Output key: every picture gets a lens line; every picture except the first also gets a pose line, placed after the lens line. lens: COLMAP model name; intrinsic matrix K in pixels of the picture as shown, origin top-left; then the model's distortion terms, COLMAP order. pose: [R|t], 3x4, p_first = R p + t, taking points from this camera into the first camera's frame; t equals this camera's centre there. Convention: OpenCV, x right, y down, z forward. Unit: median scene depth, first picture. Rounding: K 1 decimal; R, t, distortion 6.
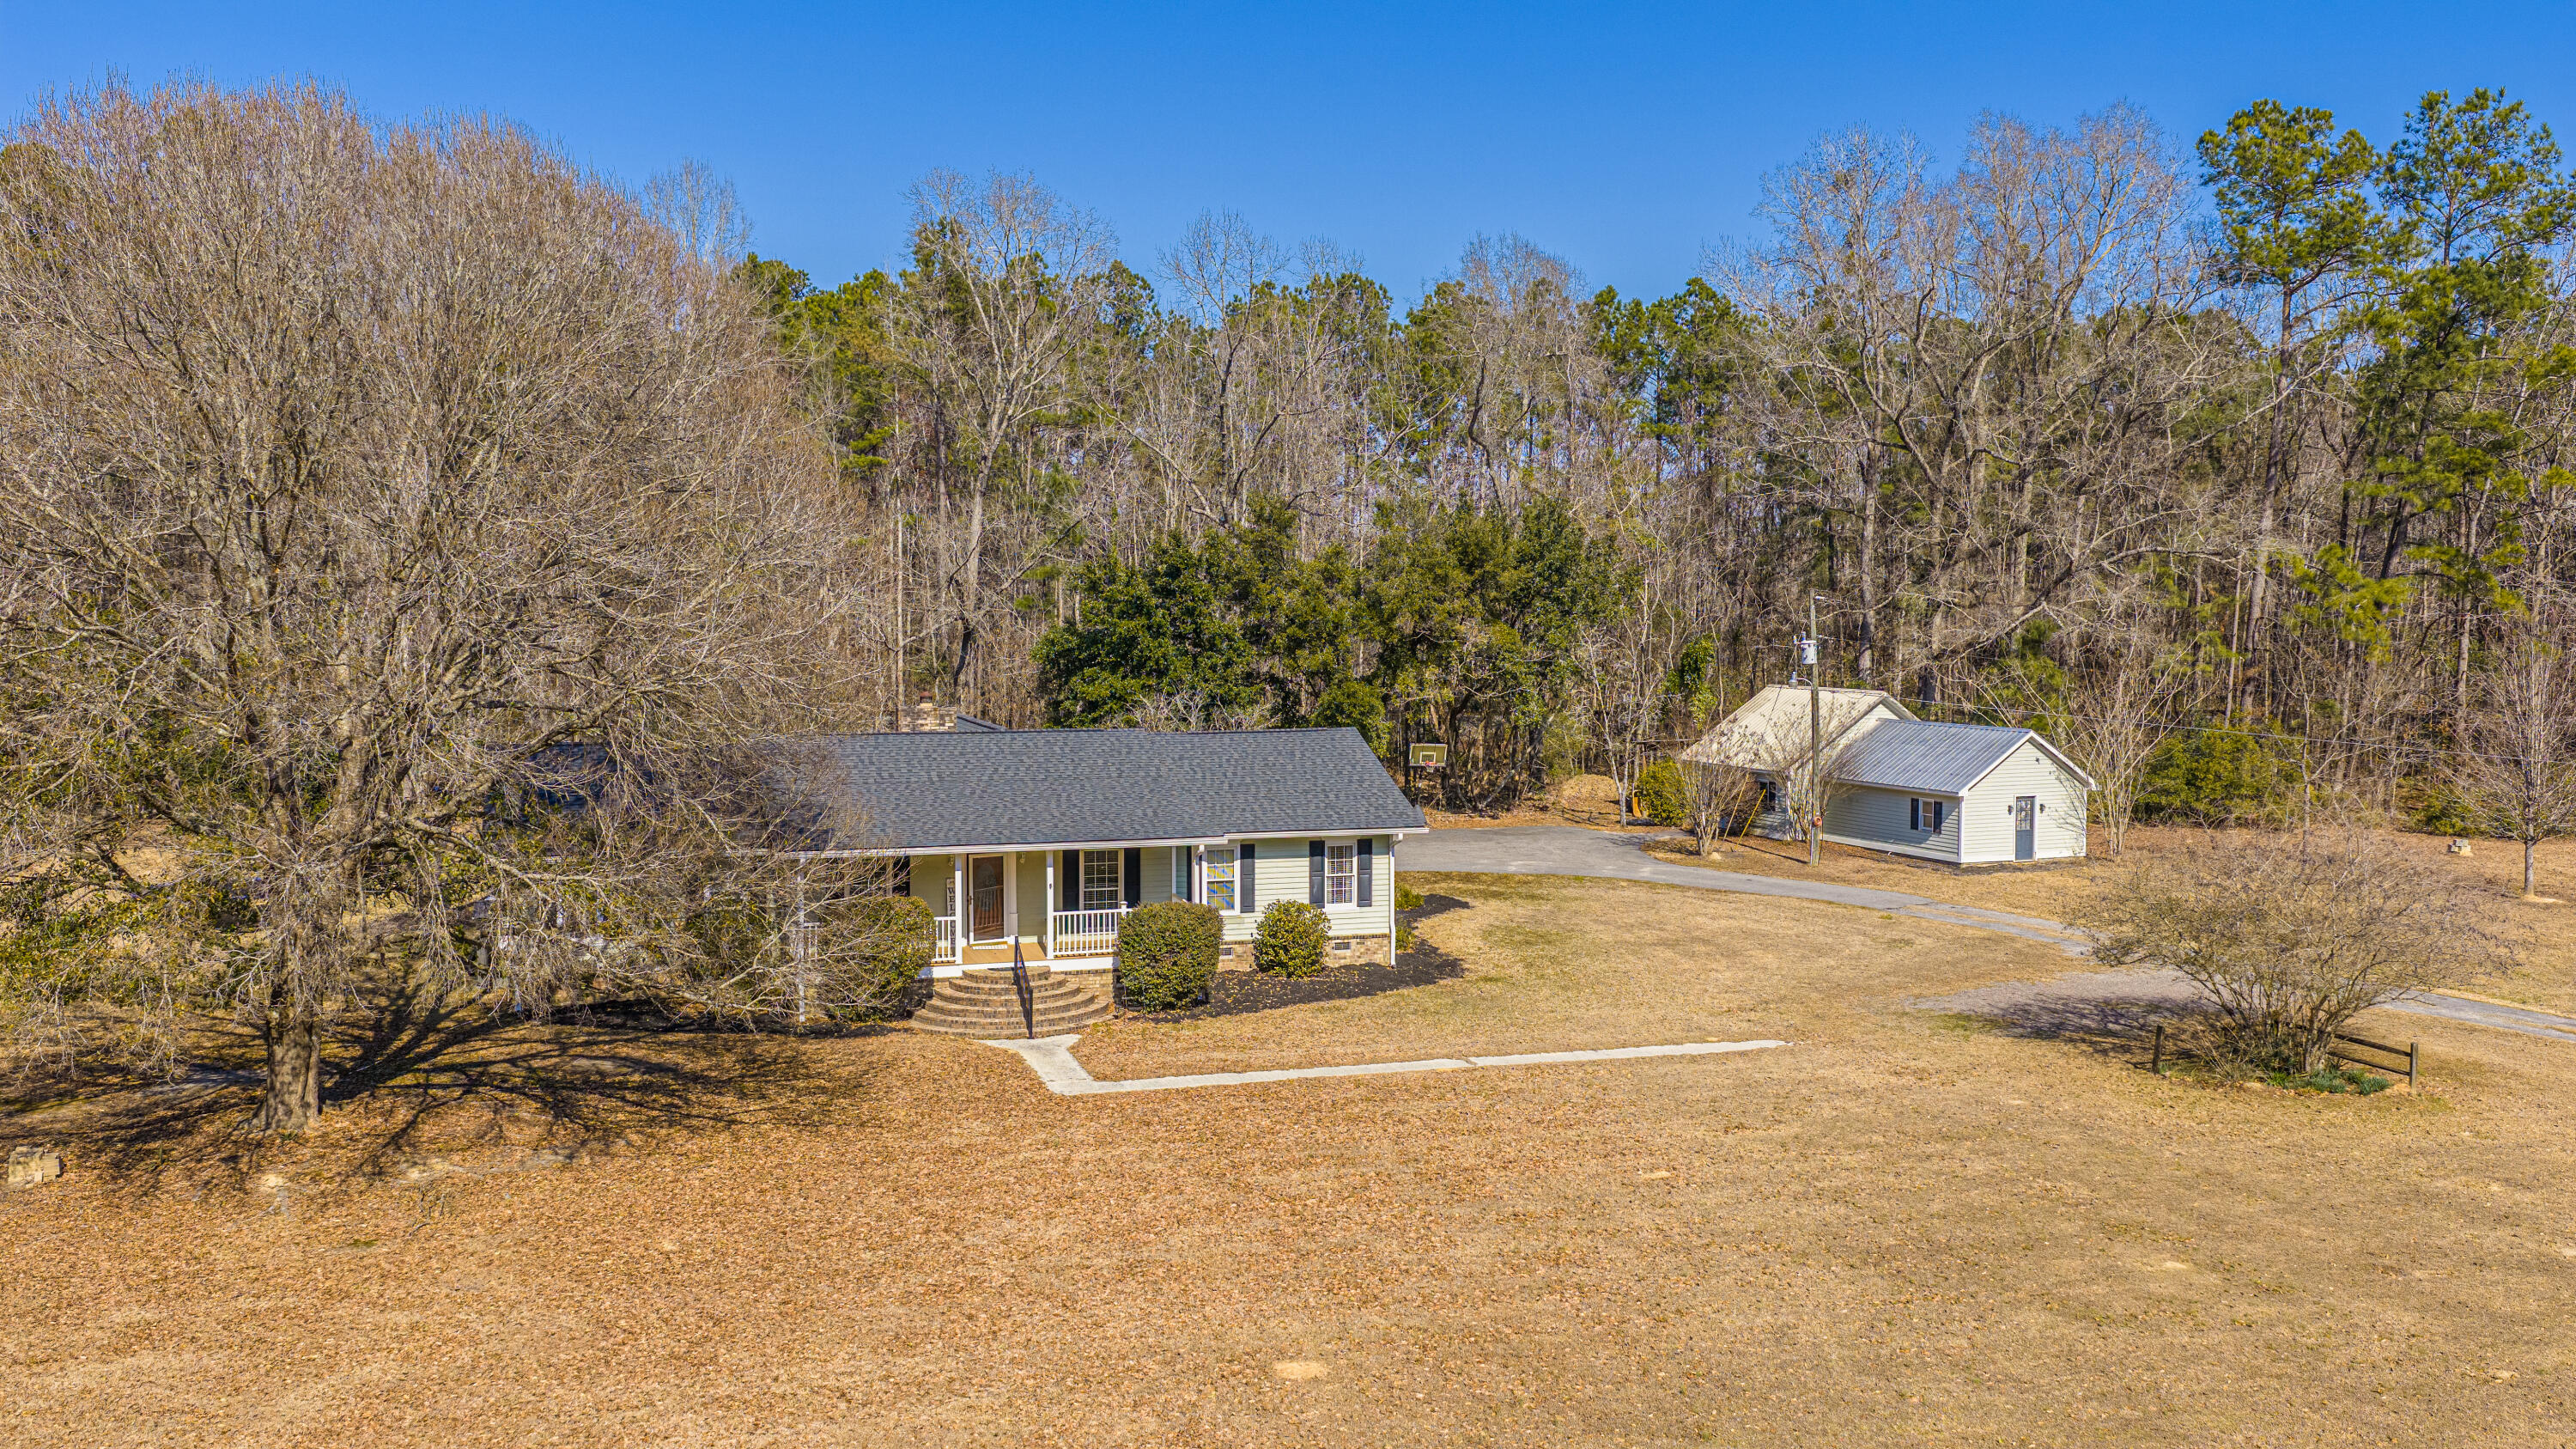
lens RADIAL K [[2116.5, 0, 1288.9], [0, 2116.5, 726.2], [0, 0, 1]] dist [0.024604, -0.053894]
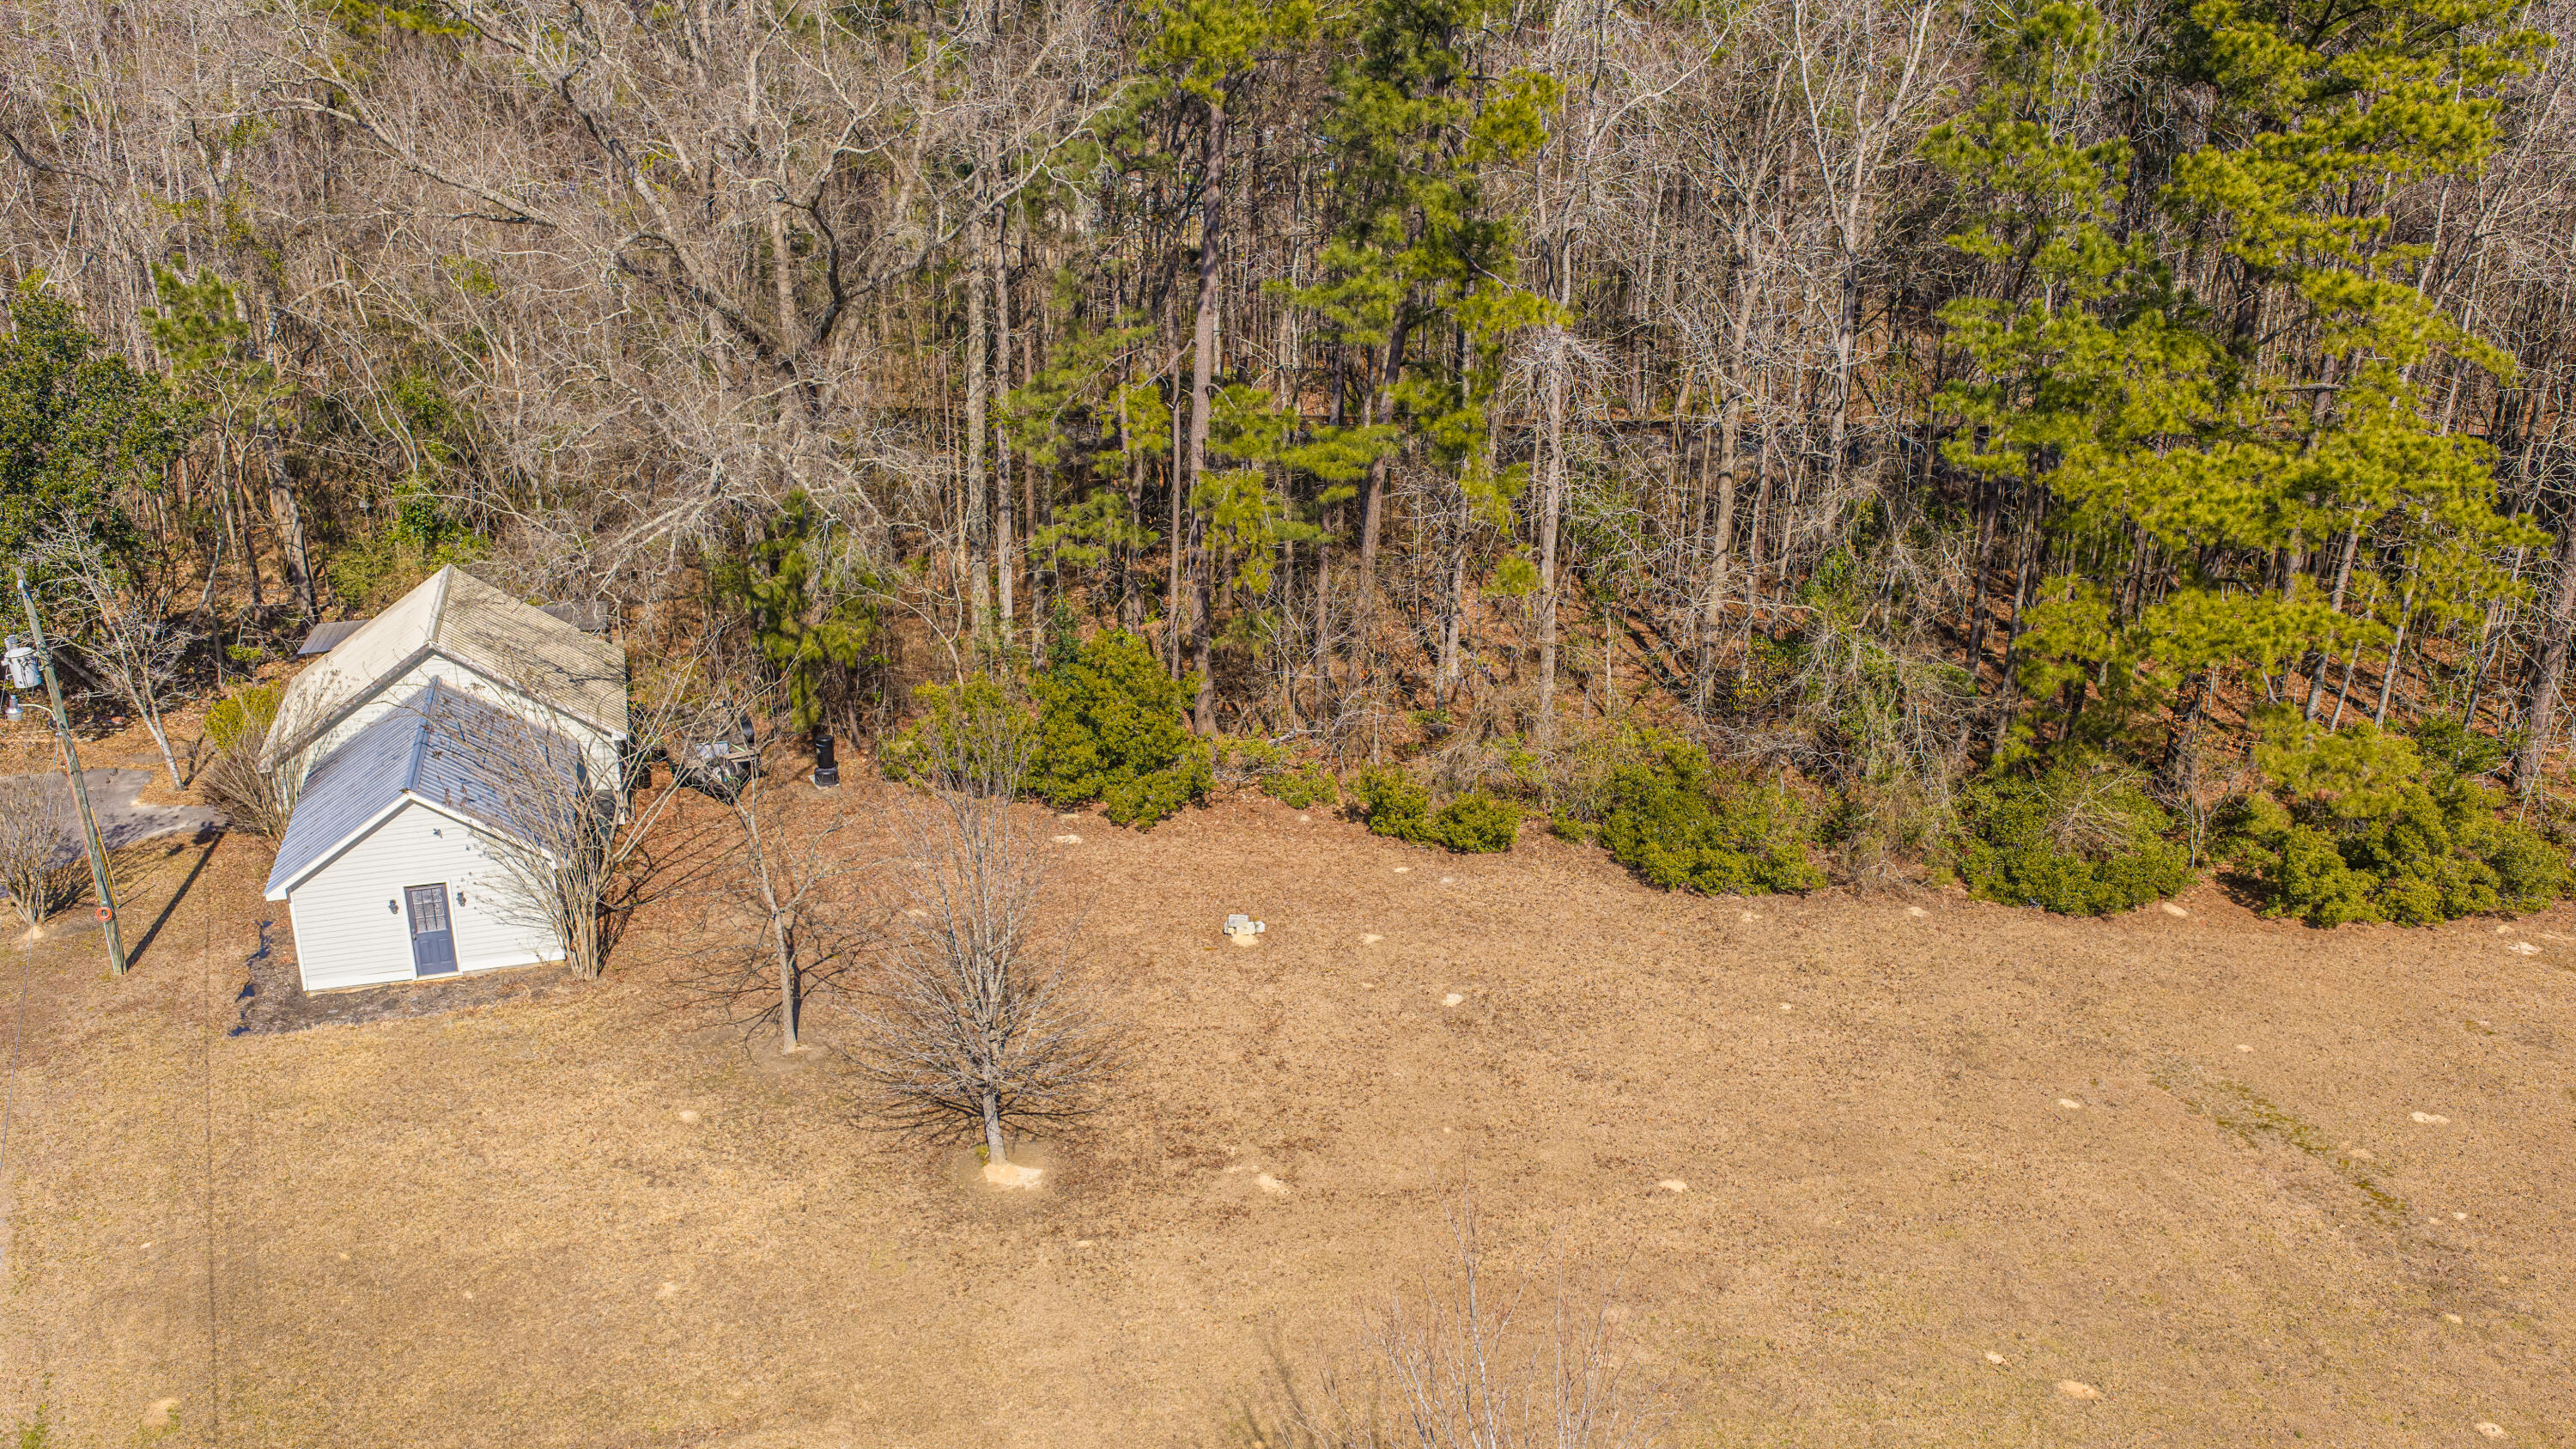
lens RADIAL K [[2116.5, 0, 1284.9], [0, 2116.5, 739.0], [0, 0, 1]] dist [0.024604, -0.053894]
pose [[0.995616, 0.028546, -0.089071, 0.880829], [-0.002646, 0.960507, 0.278243, -0.247706], [0.093496, -0.276788, 0.956372, 0.577034]]
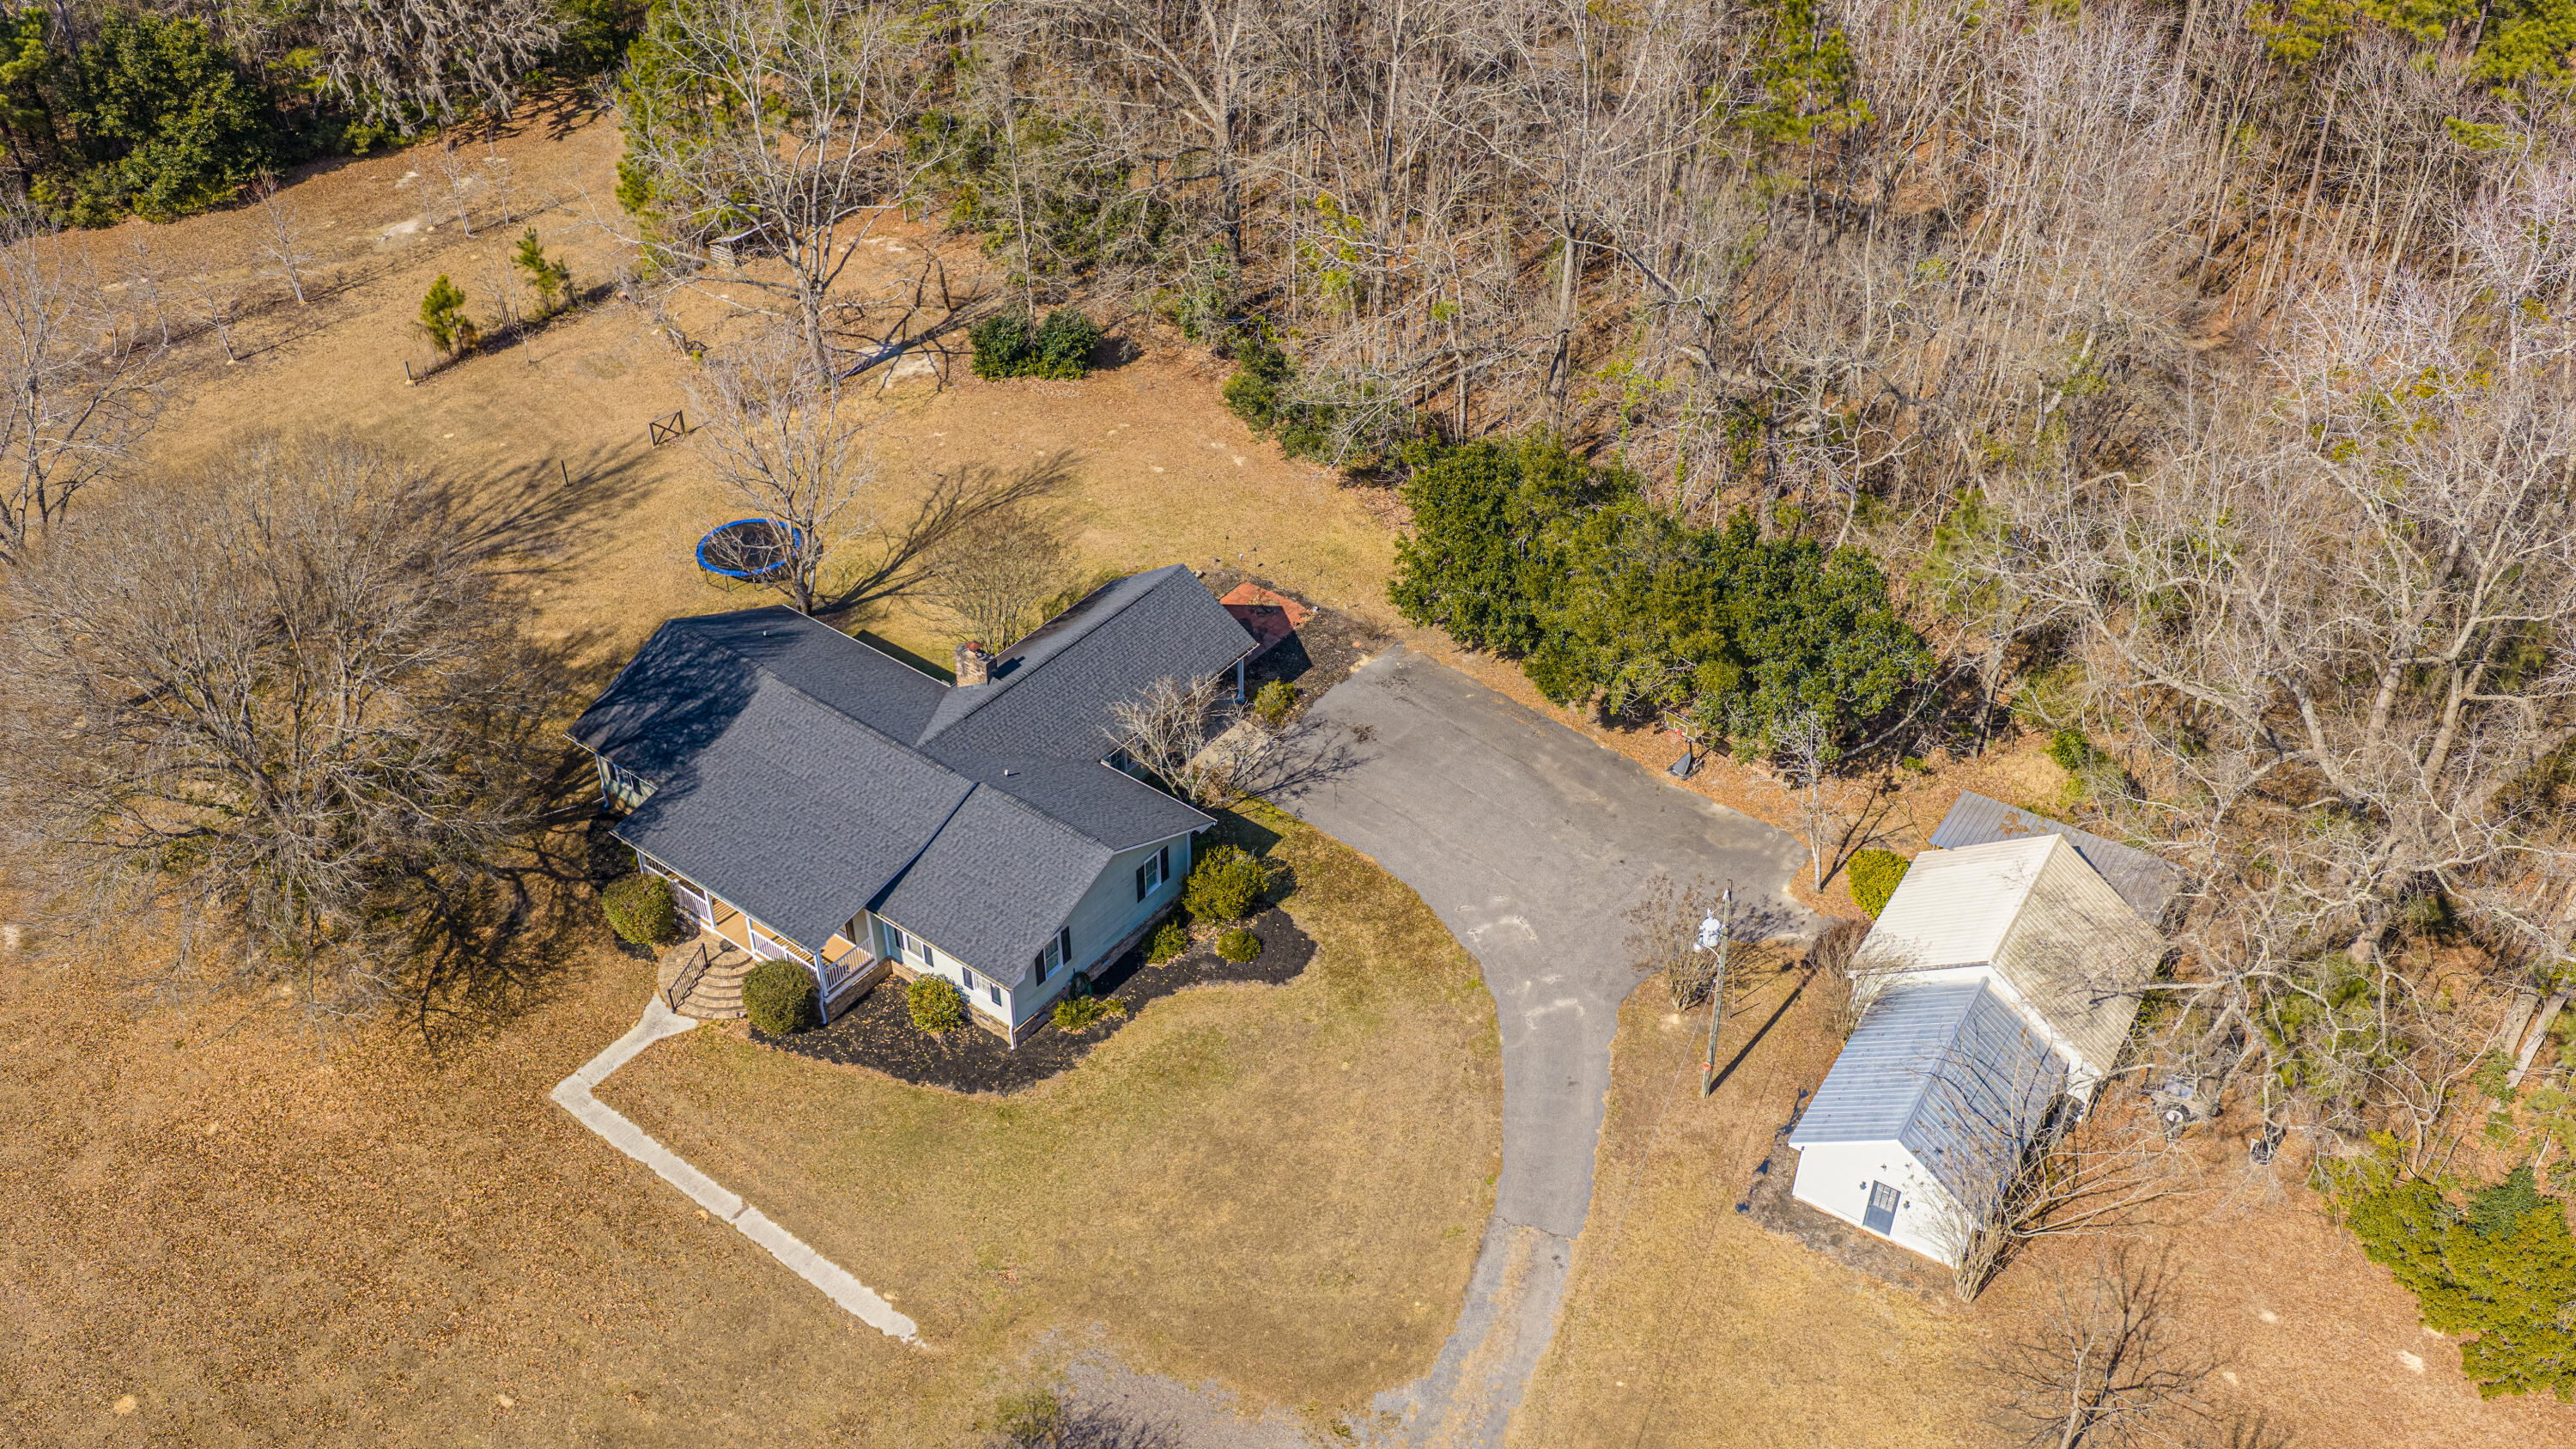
lens RADIAL K [[2116.5, 0, 1273.4], [0, 2116.5, 721.1], [0, 0, 1]] dist [0.024604, -0.053894]
pose [[0.570121, 0.498065, -0.653371, 0.915307], [-0.051481, 0.815375, 0.576640, -0.834280], [0.819946, -0.295118, 0.490503, 0.551409]]
